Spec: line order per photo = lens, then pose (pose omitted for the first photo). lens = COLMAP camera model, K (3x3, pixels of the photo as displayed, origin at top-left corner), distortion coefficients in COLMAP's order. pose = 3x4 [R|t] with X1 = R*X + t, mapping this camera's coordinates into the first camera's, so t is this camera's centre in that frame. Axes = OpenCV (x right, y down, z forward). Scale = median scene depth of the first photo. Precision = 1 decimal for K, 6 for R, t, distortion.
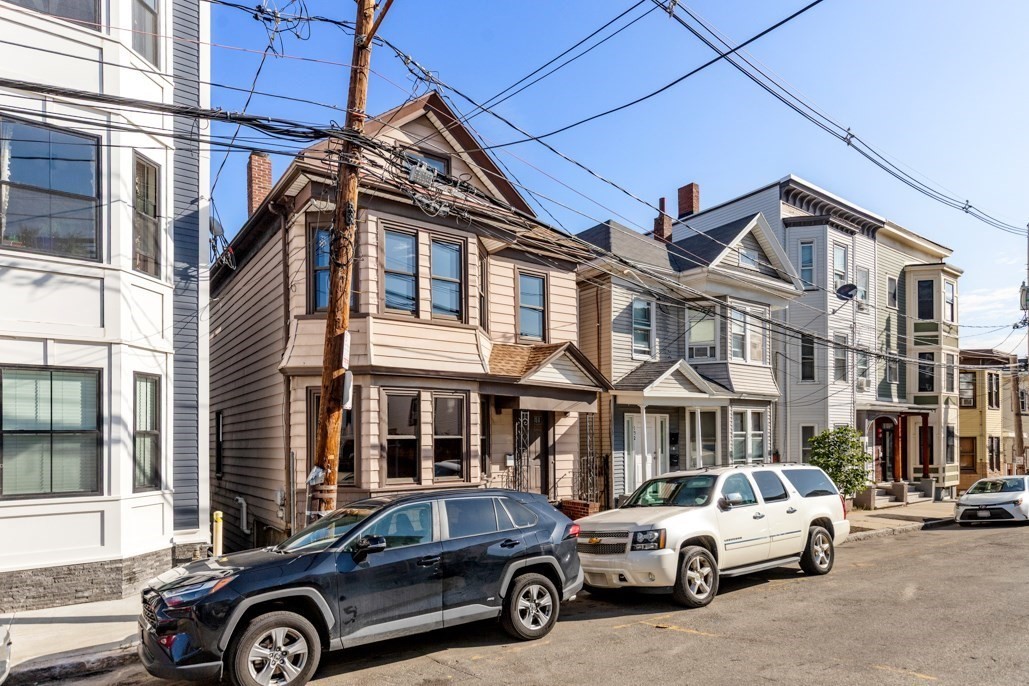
lens RADIAL K [[633.0, 0, 511.7], [0, 633.0, 433.2], [0, 0, 1]] dist [0.007069, 0.001024]
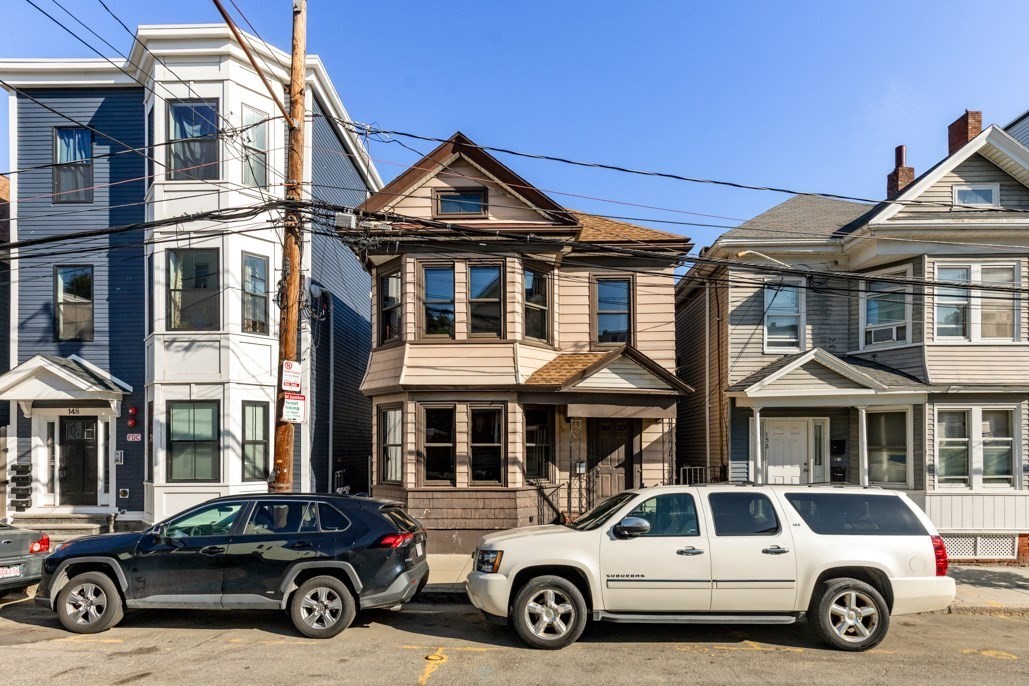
lens RADIAL K [[534.6, 0, 512.8], [0, 534.6, 442.3], [0, 0, 1]] dist [0.000467, 0.000062]
pose [[0.787127, 0.001172, -0.616790, 0.524322], [0.002586, 0.999983, 0.005200, -0.002993], [0.616786, -0.005689, 0.787110, 0.313179]]
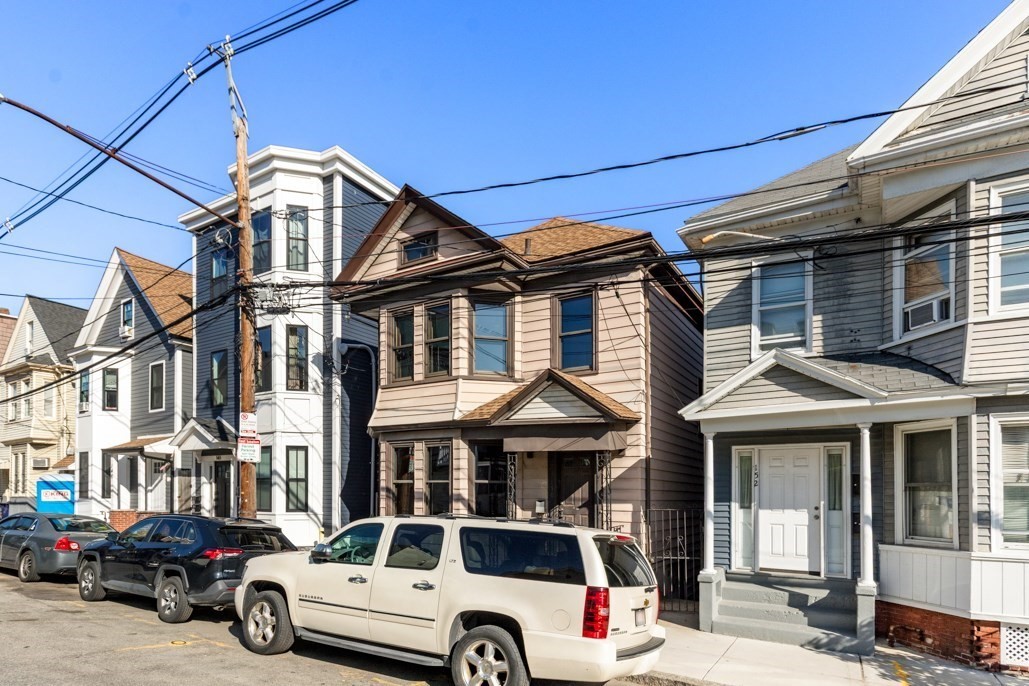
lens RADIAL K [[598.1, 0, 514.8], [0, 598.1, 488.3], [0, 0, 1]] dist [0.000867, 0.000286]
pose [[0.344970, 0.003209, -0.938608, 0.969155], [0.000091, 0.999994, 0.003453, 0.015364], [0.938614, -0.001276, 0.344968, 0.792572]]
